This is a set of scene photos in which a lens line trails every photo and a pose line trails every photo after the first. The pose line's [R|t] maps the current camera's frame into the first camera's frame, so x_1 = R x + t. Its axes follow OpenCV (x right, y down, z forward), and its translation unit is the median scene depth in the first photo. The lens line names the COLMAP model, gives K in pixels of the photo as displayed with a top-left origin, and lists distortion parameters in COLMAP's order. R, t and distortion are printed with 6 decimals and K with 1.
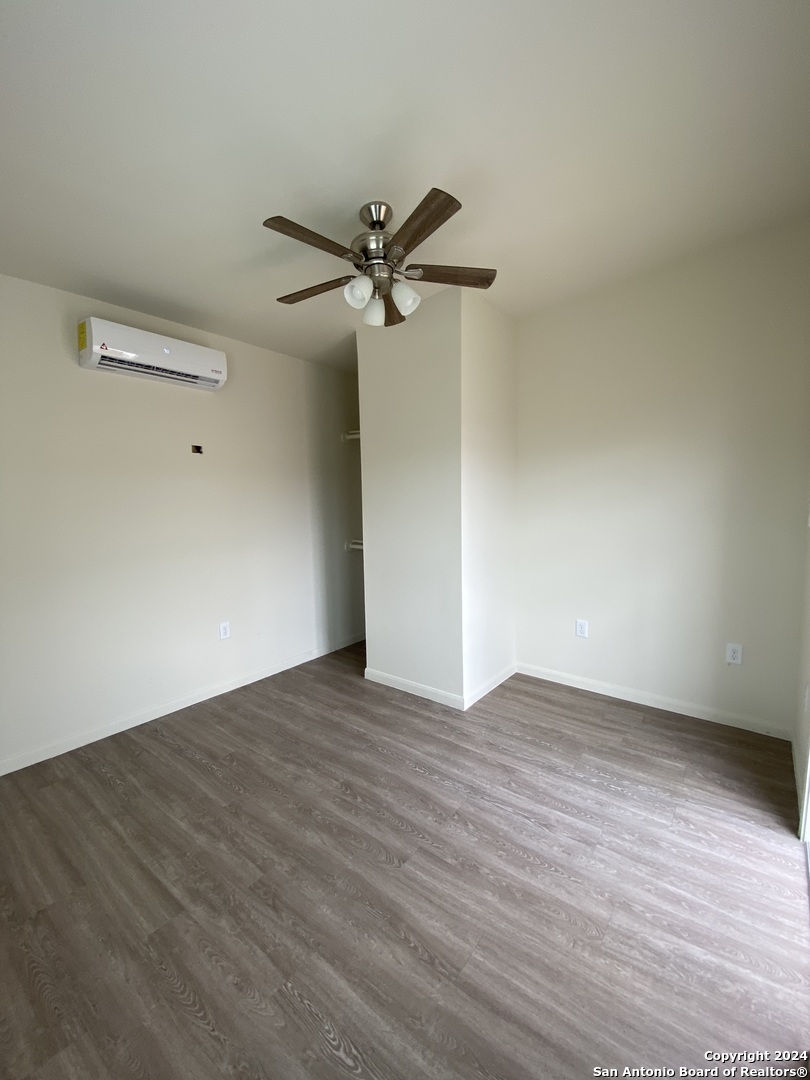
lens RADIAL K [[437.3, 0, 408.2], [0, 437.3, 530.1], [0, 0, 1]] dist [0.021615, -0.022263]
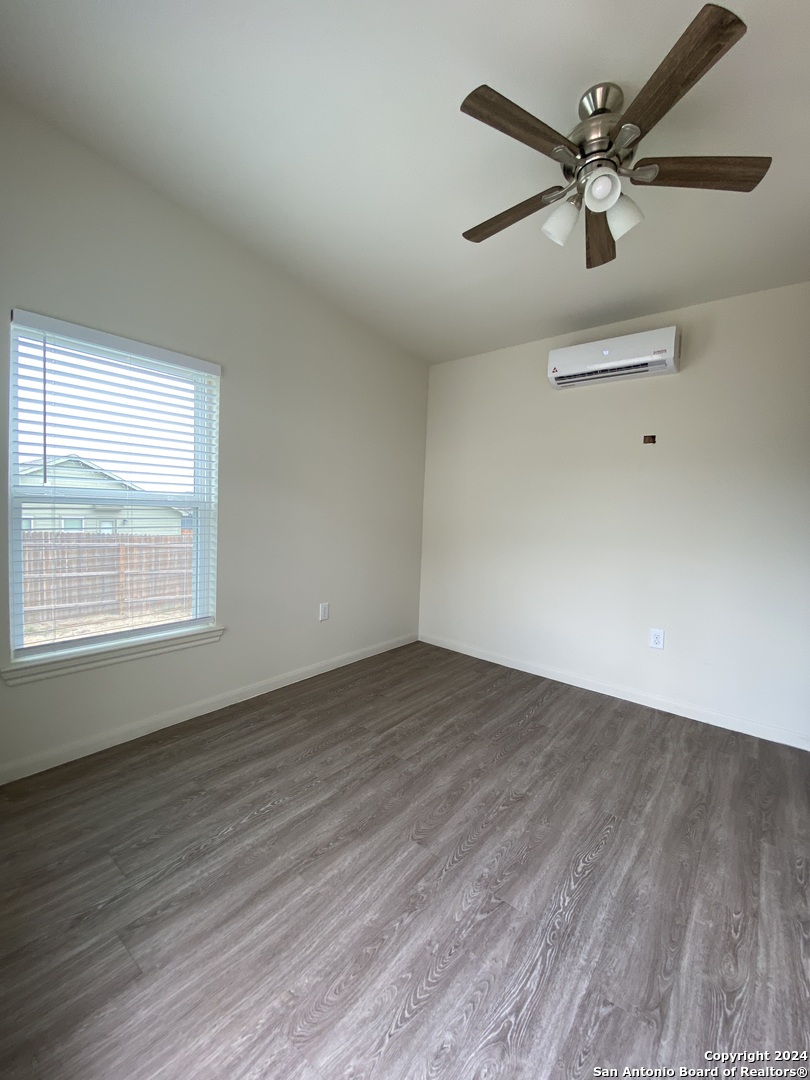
lens RADIAL K [[439.3, 0, 405.0], [0, 439.3, 540.0], [0, 0, 1]] dist [-0.002977, -0.014390]
pose [[-0.025651, 0.078831, -0.996558, 0.869569], [-0.117322, 0.989759, 0.081313, 0.029804], [0.992763, 0.119004, -0.016140, 0.890848]]
